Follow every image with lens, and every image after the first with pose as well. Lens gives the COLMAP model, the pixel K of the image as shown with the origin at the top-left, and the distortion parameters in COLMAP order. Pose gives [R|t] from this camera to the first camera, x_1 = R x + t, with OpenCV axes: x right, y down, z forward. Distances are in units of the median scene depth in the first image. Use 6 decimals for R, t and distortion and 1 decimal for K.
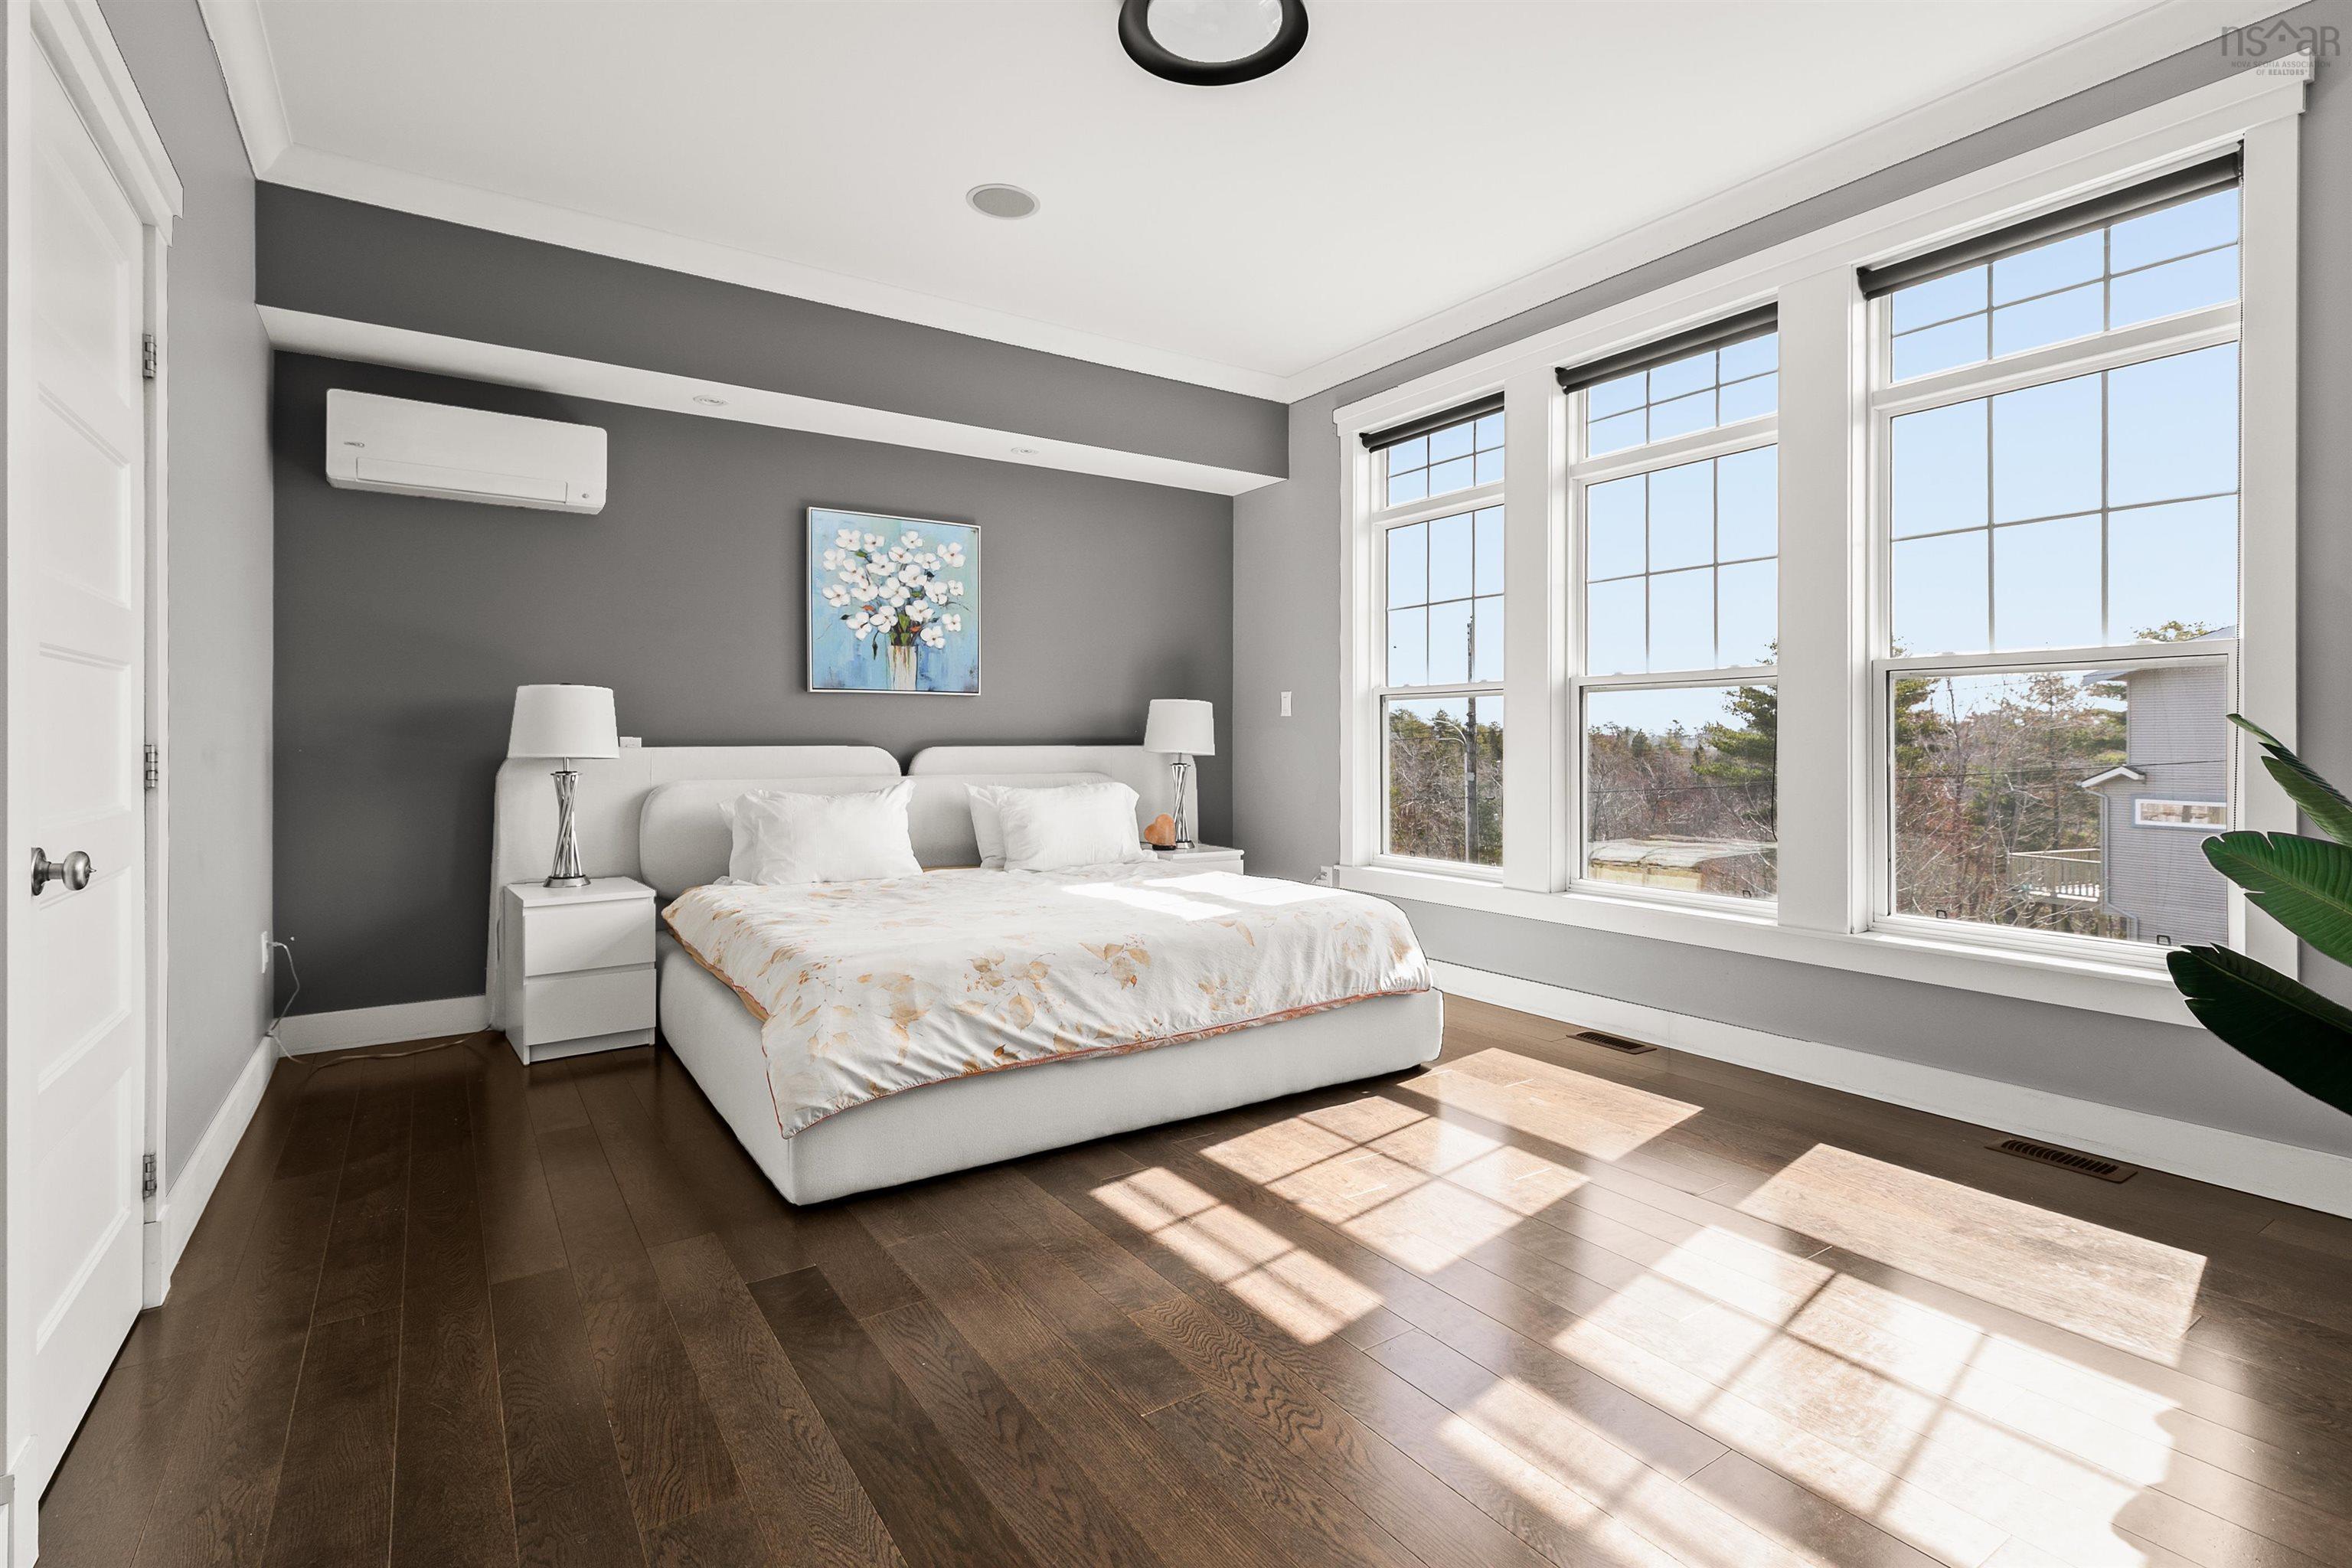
lens RADIAL K [[1061.7, 0, 1178.7], [0, 1061.7, 747.7], [0, 0, 1]] dist [0.001896, -0.000206]
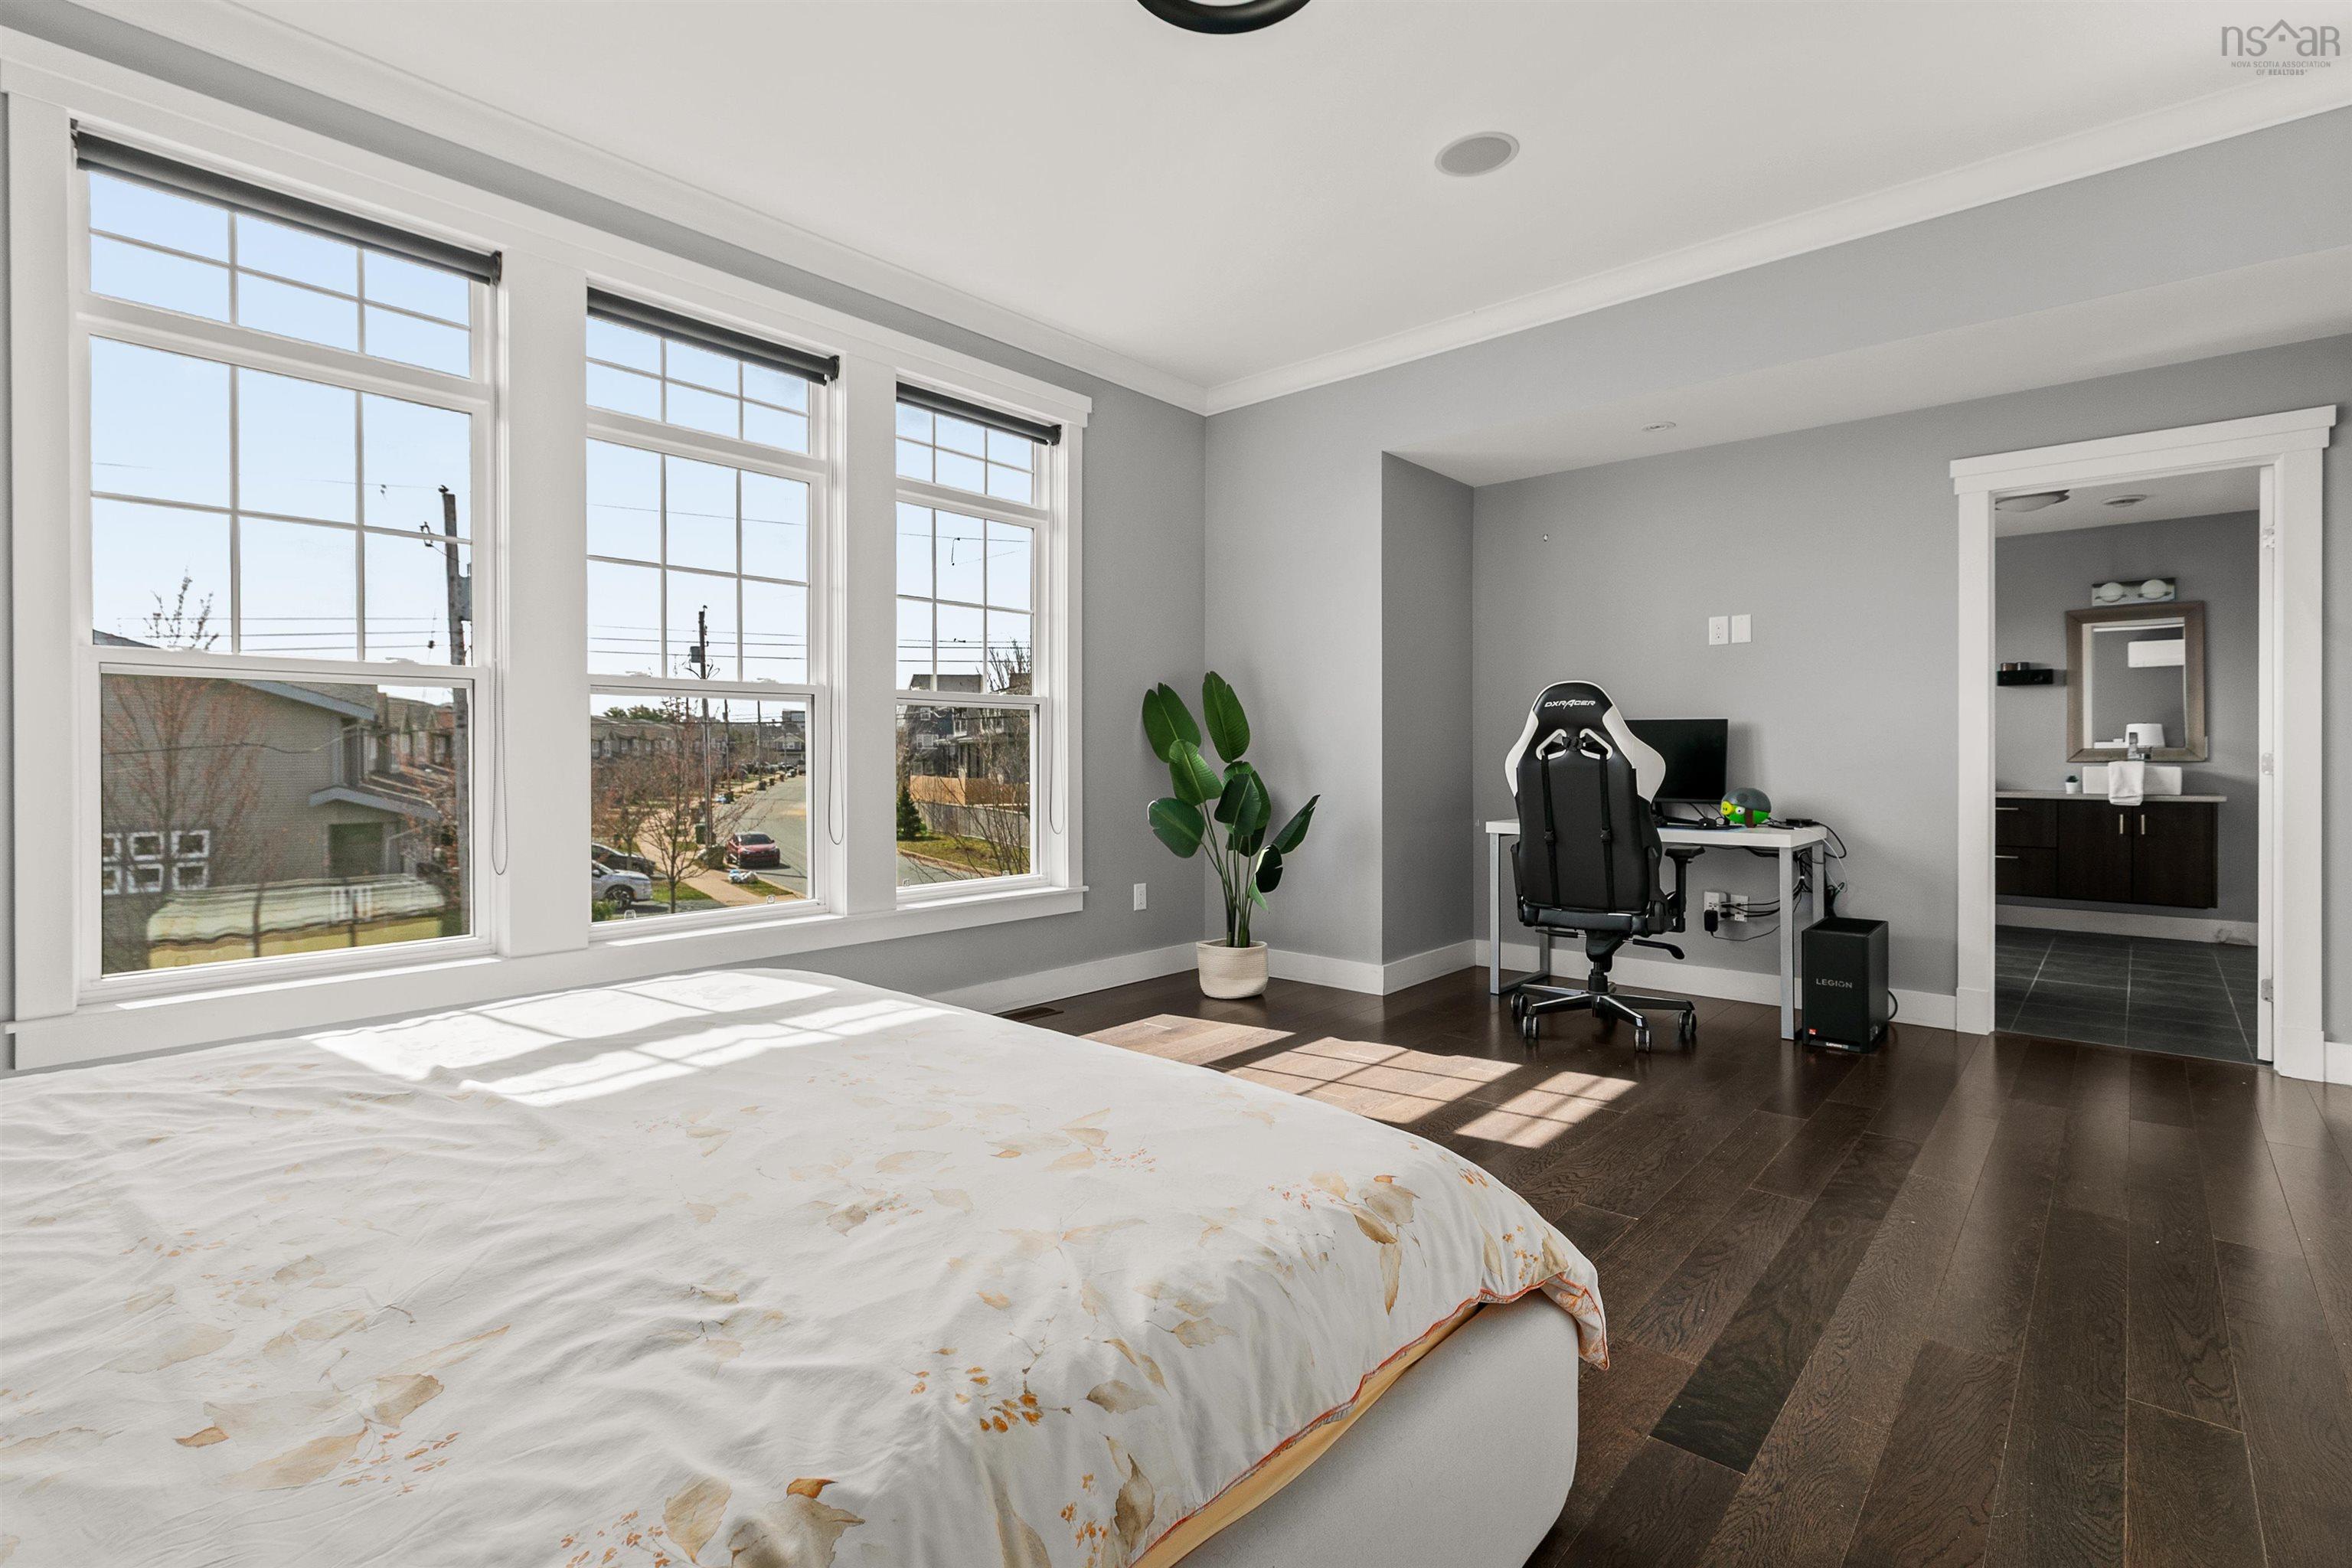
lens RADIAL K [[1085.0, 0, 1176.1], [0, 1085.0, 702.8], [0, 0, 1]] dist [0.024210, -0.000032]
pose [[-0.238700, 0.041002, 0.970227, -0.732102], [0.004330, 0.999143, -0.041159, -0.008173], [-0.971084, -0.005624, -0.238673, 1.059082]]
